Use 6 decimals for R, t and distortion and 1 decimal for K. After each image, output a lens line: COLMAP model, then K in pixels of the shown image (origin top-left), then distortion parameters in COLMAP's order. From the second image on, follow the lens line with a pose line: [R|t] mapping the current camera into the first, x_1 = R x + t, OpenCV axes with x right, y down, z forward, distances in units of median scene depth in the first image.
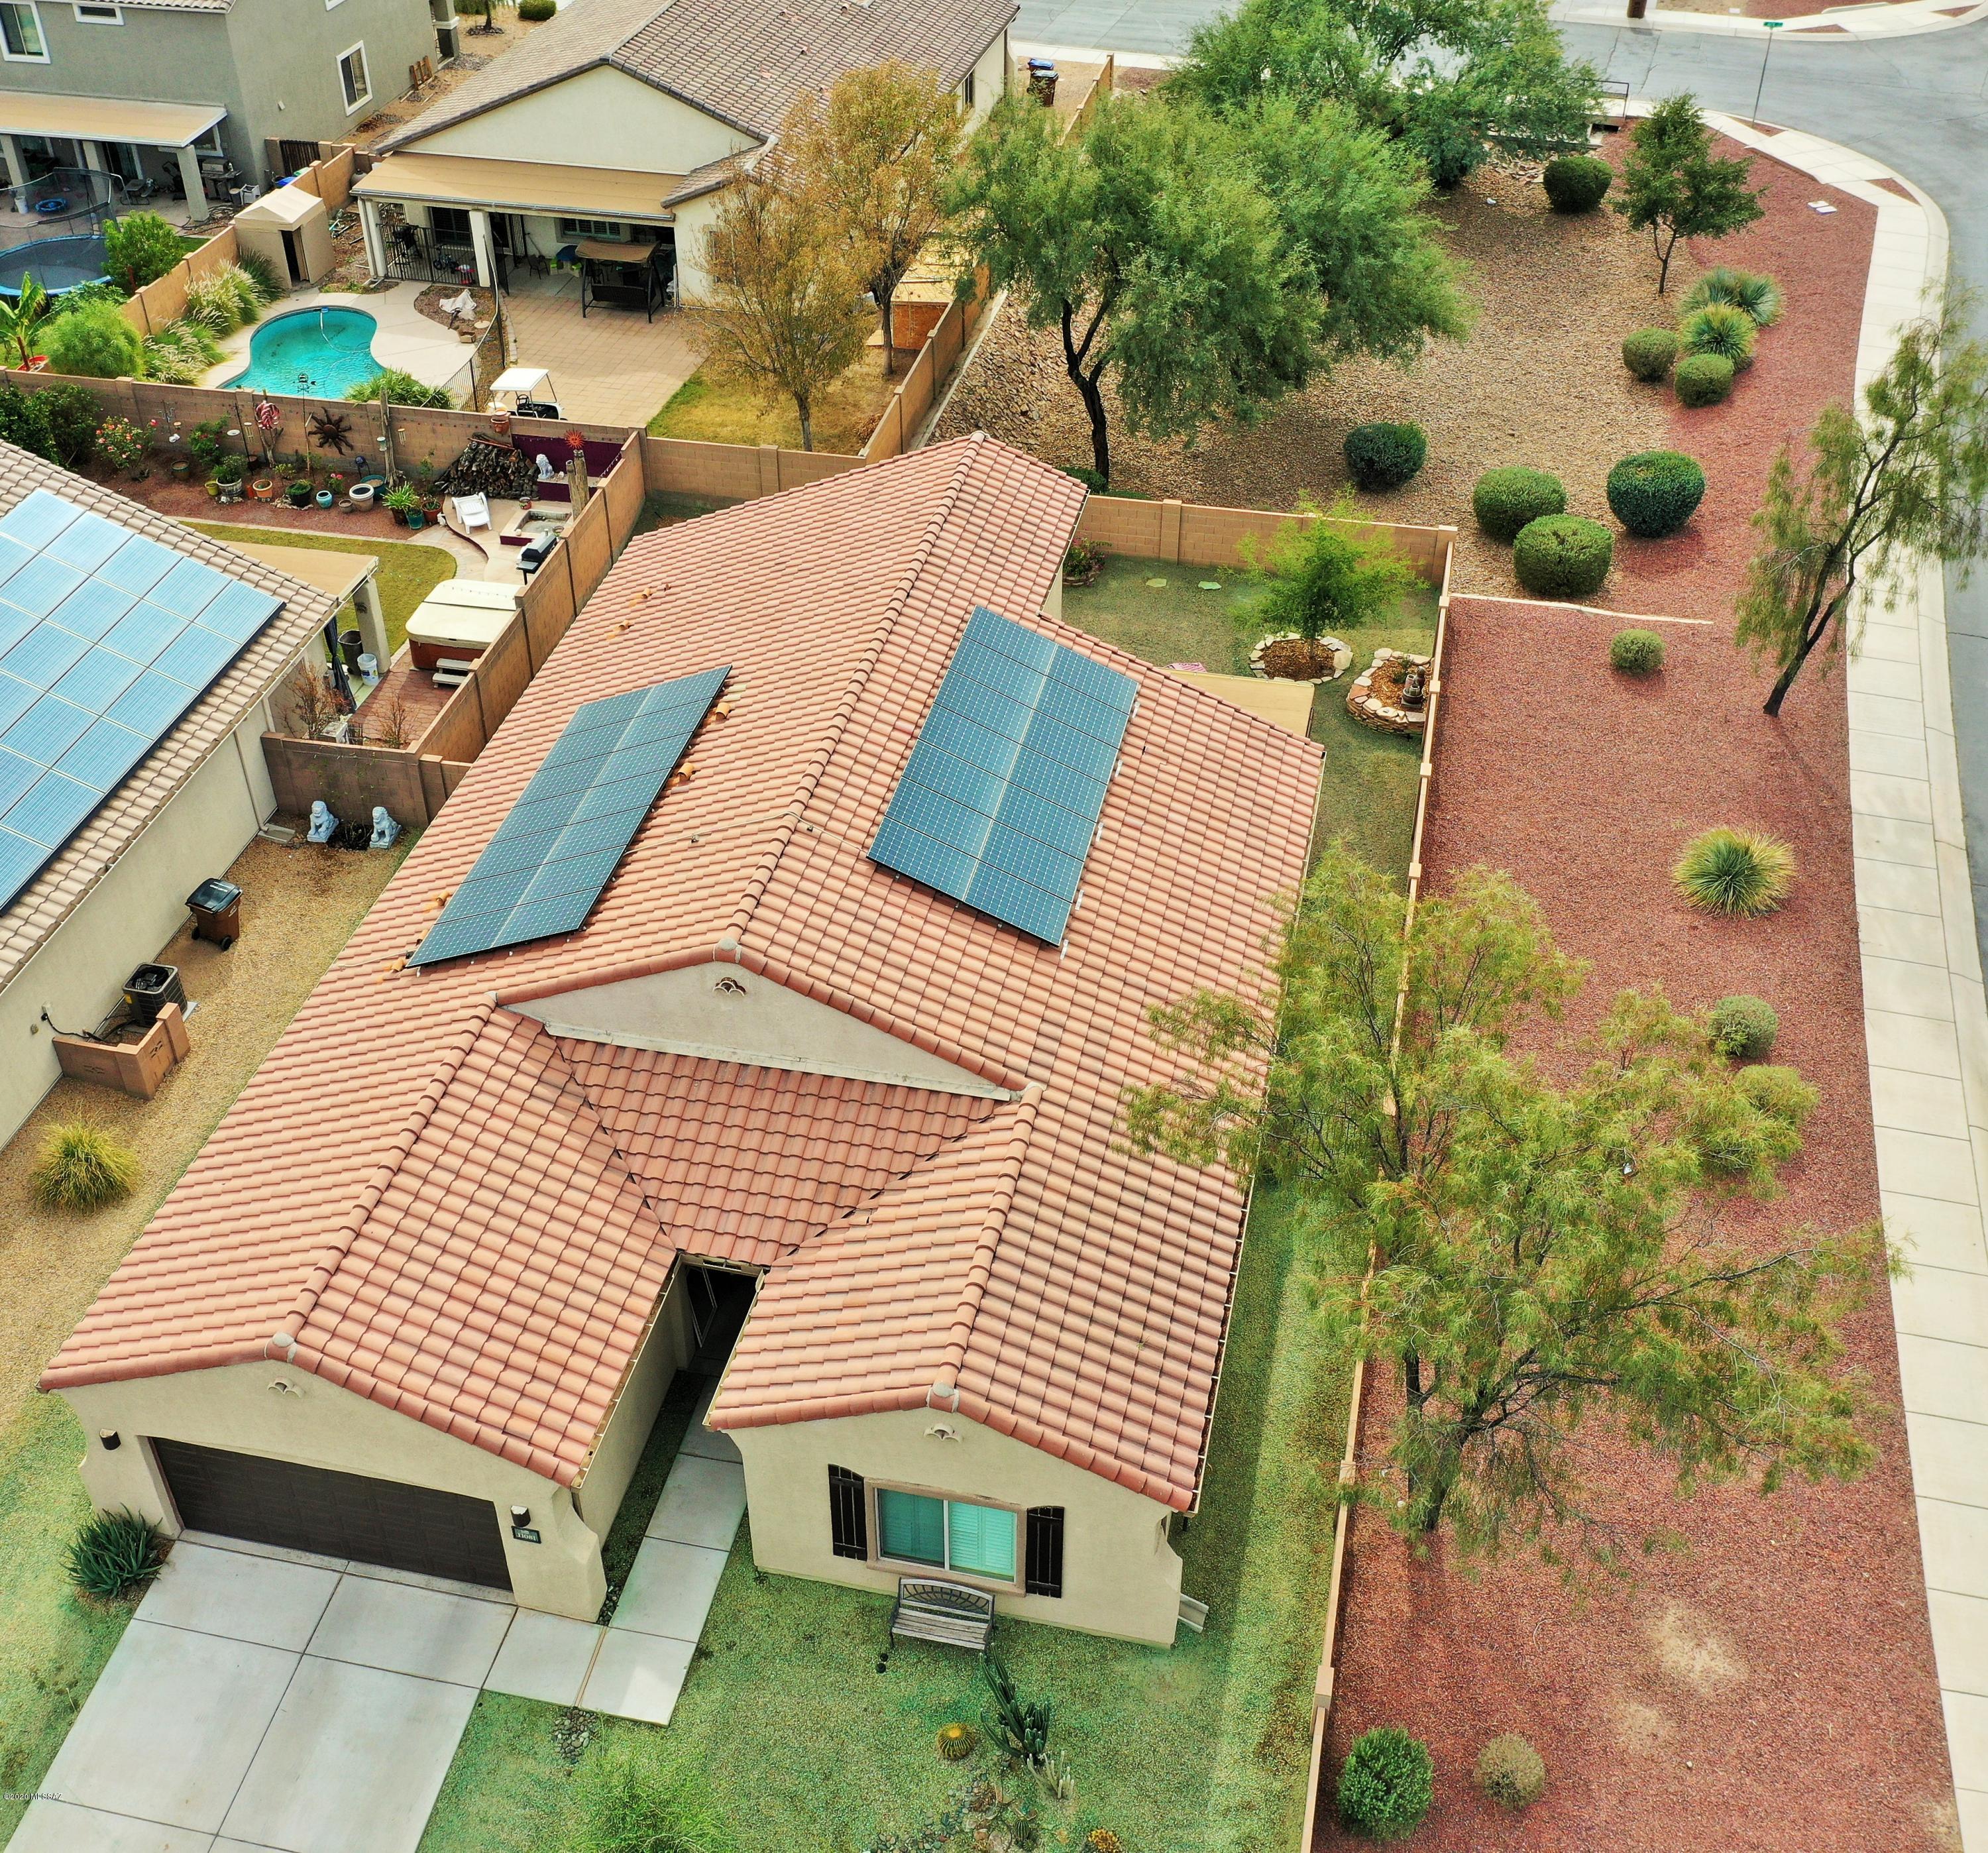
lens RADIAL K [[2207.8, 0, 1002.5], [0, 2207.8, 913.7], [0, 0, 1]] dist [-0.002326, 0.000000]
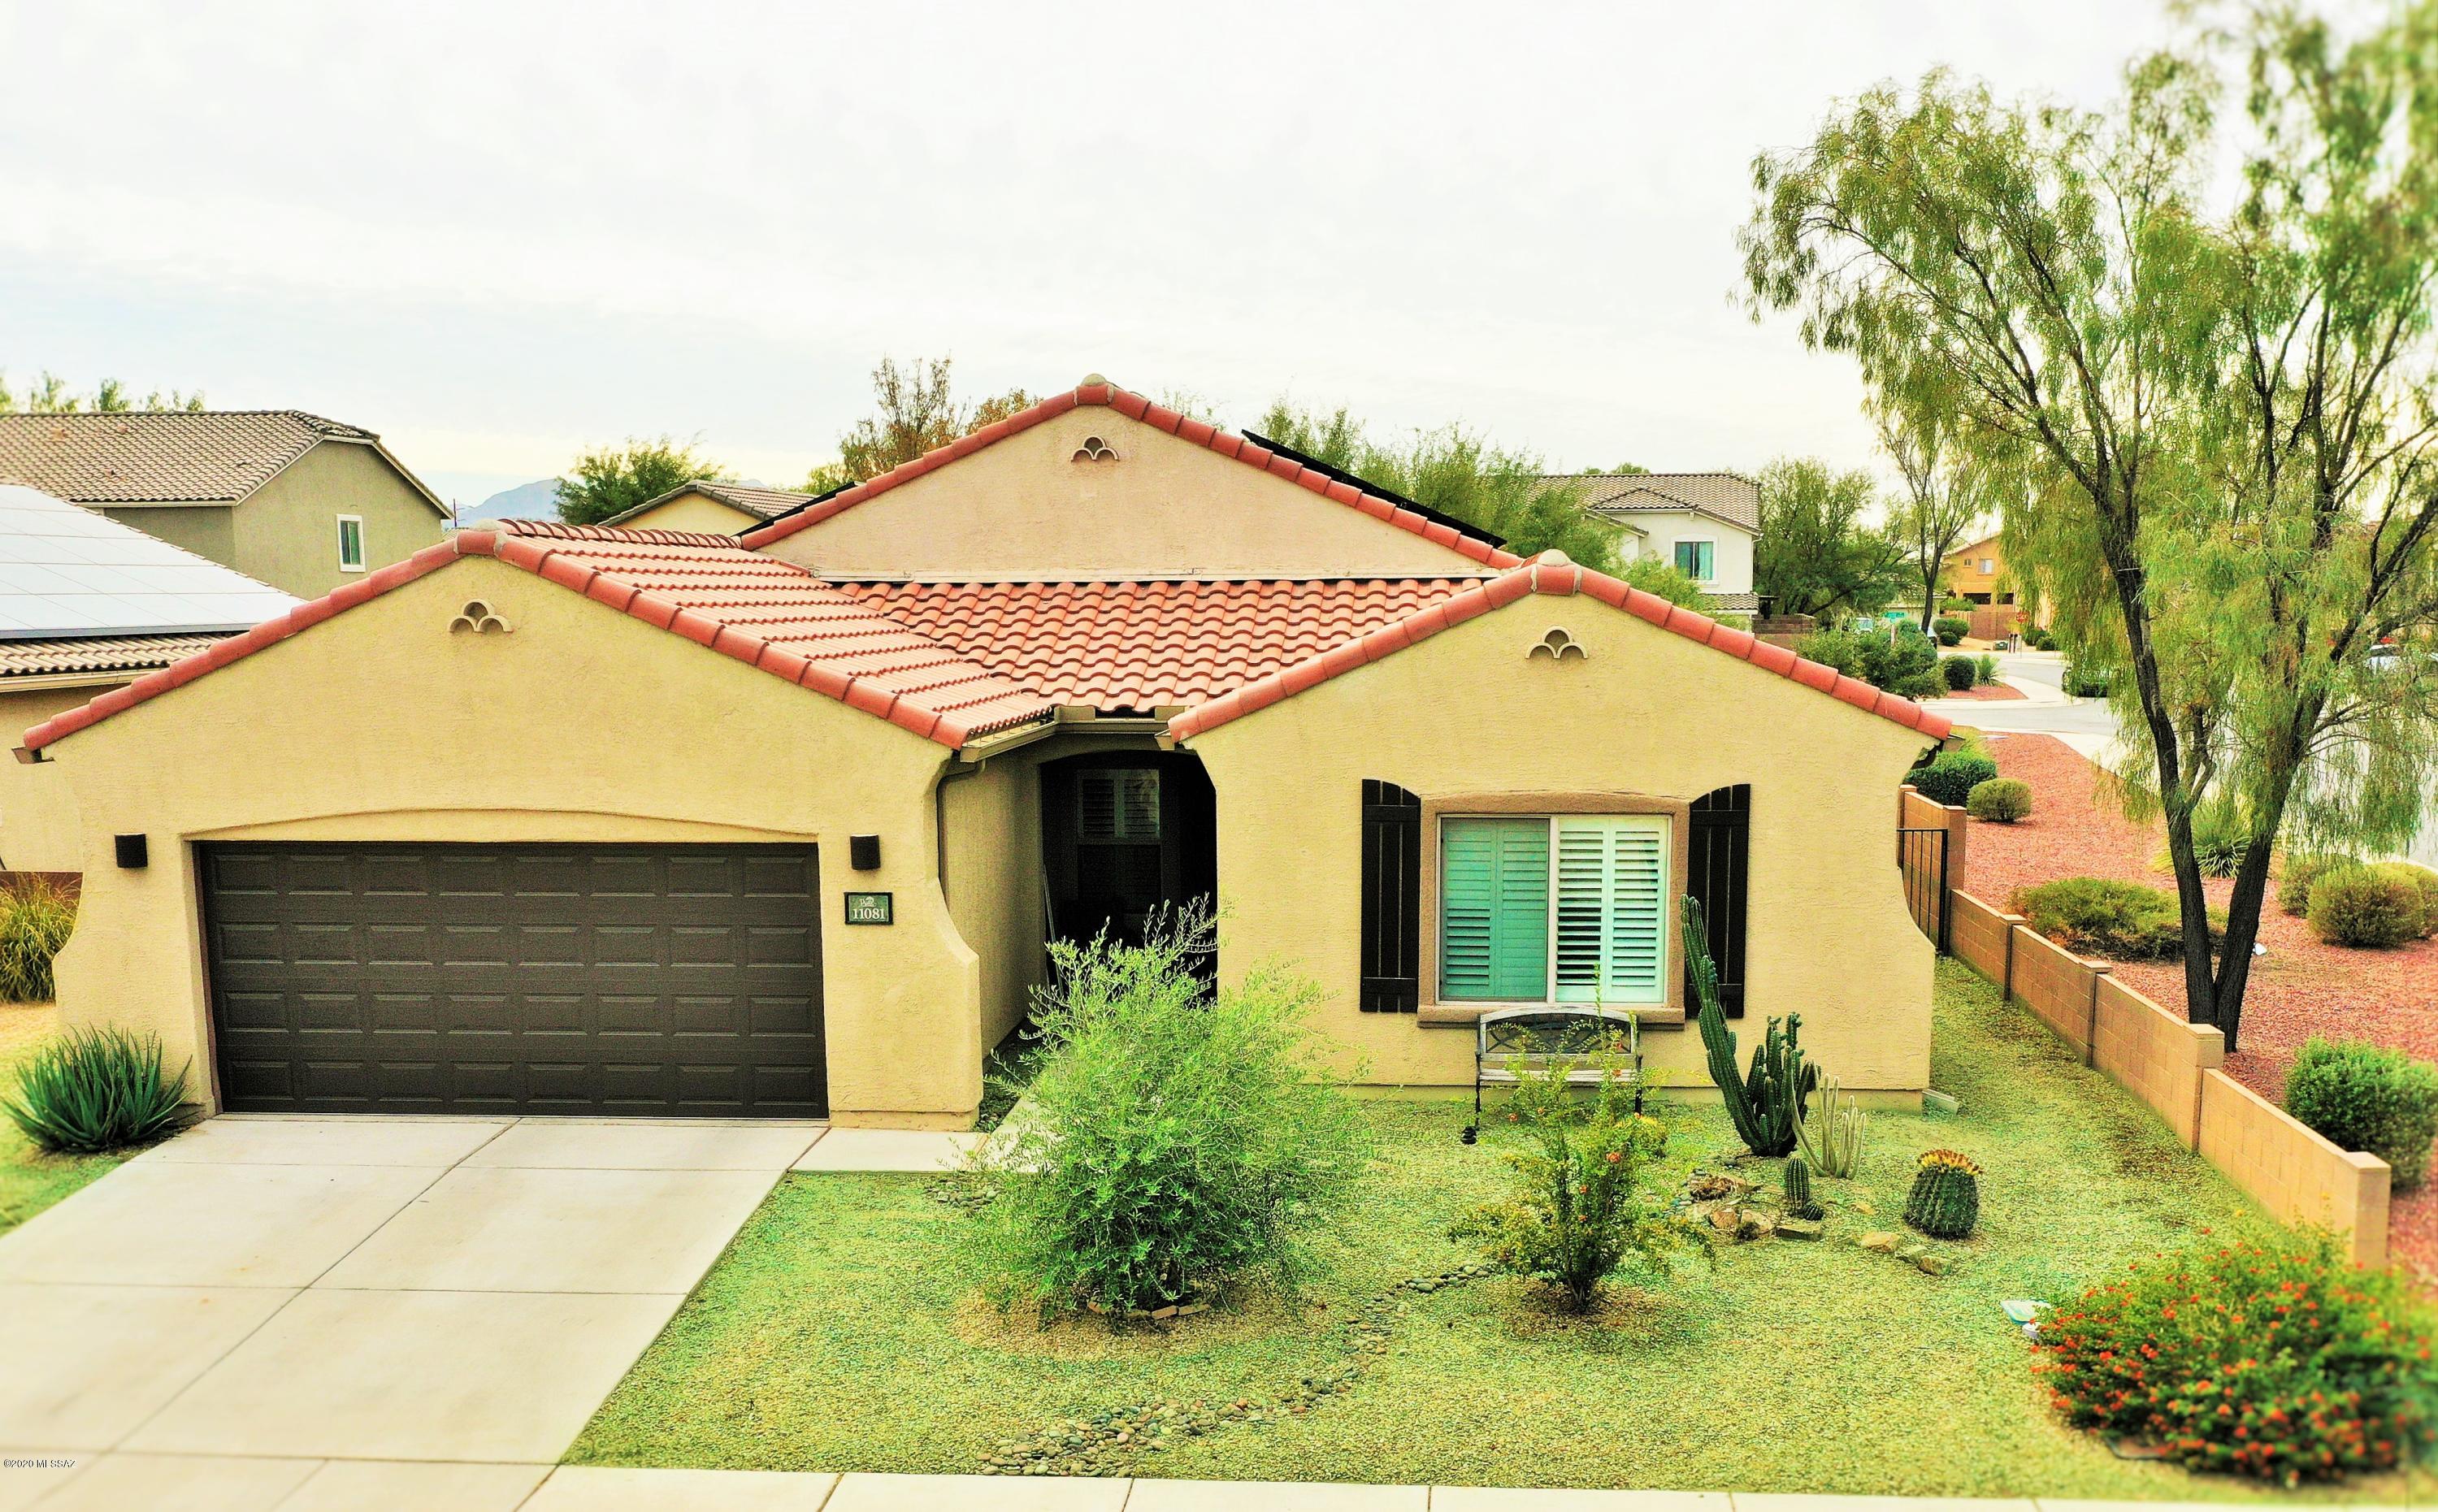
lens RADIAL K [[2526.8, 0, 1323.8], [0, 2526.8, 1070.4], [0, 0, 1]] dist [-0.011473, 0.000000]
pose [[0.987562, -0.035567, 0.153158, -0.185671], [0.100383, 0.892344, -0.440051, 0.584911], [-0.121018, 0.449952, 0.884815, 0.375647]]
